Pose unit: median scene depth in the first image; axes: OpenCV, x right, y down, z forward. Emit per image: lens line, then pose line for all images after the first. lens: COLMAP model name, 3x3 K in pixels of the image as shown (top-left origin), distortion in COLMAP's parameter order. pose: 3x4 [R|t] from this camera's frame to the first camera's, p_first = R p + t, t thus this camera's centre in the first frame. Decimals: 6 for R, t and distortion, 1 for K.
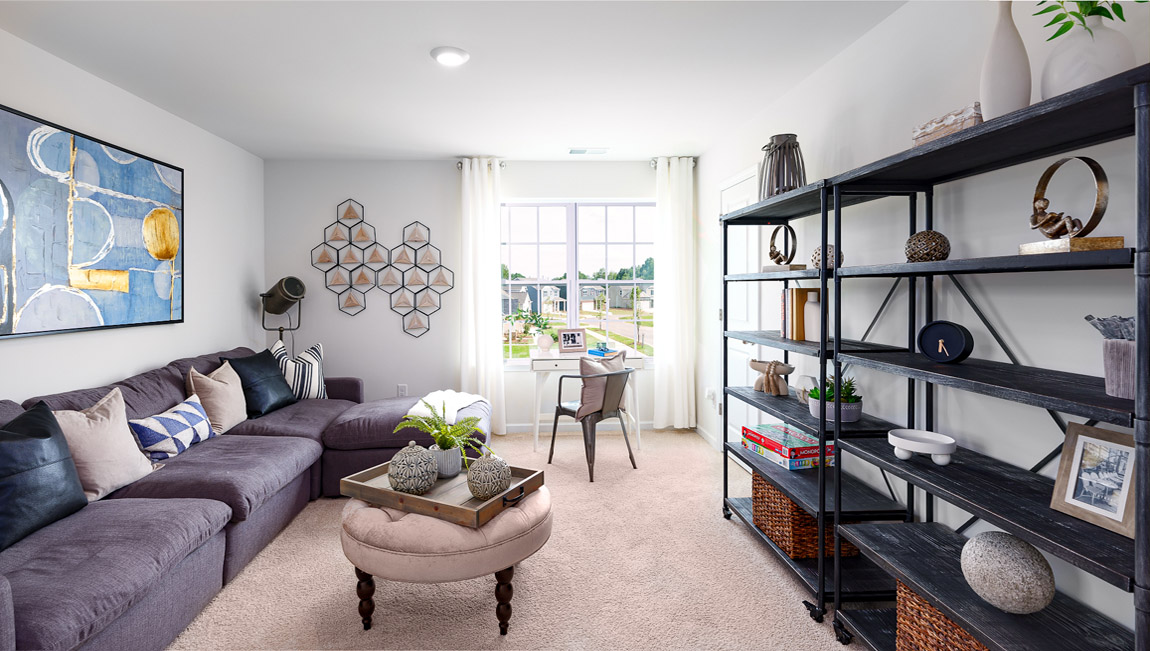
lens RADIAL K [[526.6, 0, 524.6], [0, 526.6, 291.3], [0, 0, 1]] dist [0.000849, 0.000245]
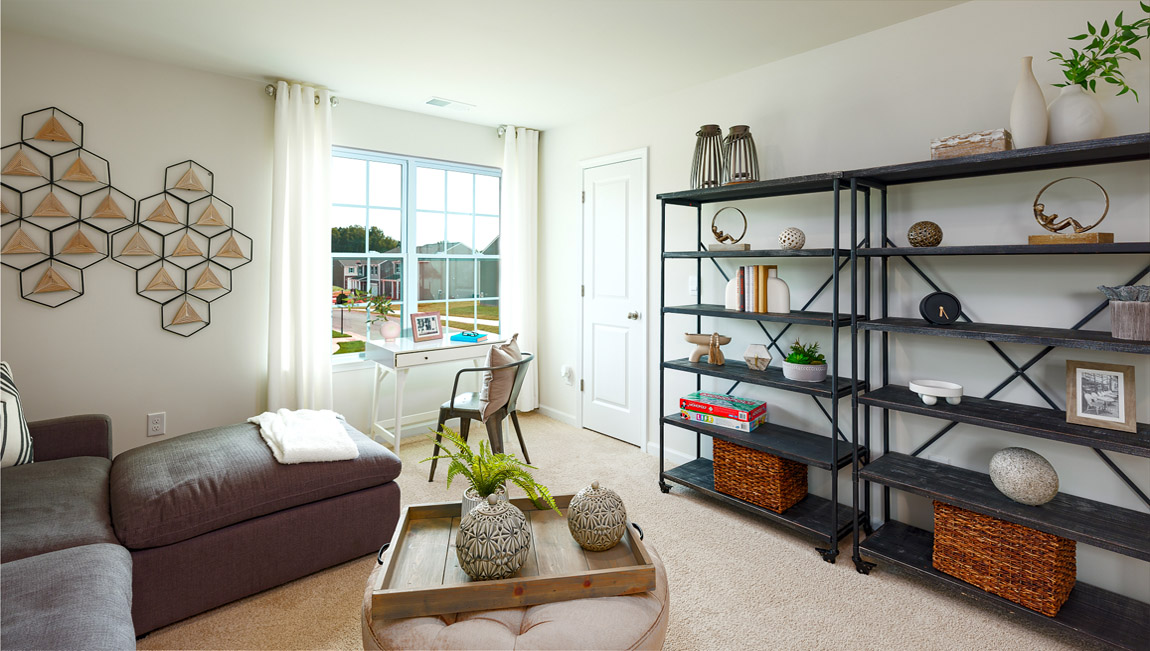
lens RADIAL K [[537.9, 0, 562.1], [0, 537.9, 256.3], [0, 0, 1]] dist [-0.002583, 0.000100]
pose [[0.784224, 0.016877, 0.620249, -0.394491], [-0.004137, 0.999750, -0.021972, 0.000866], [-0.620465, 0.014666, 0.784097, 0.286422]]
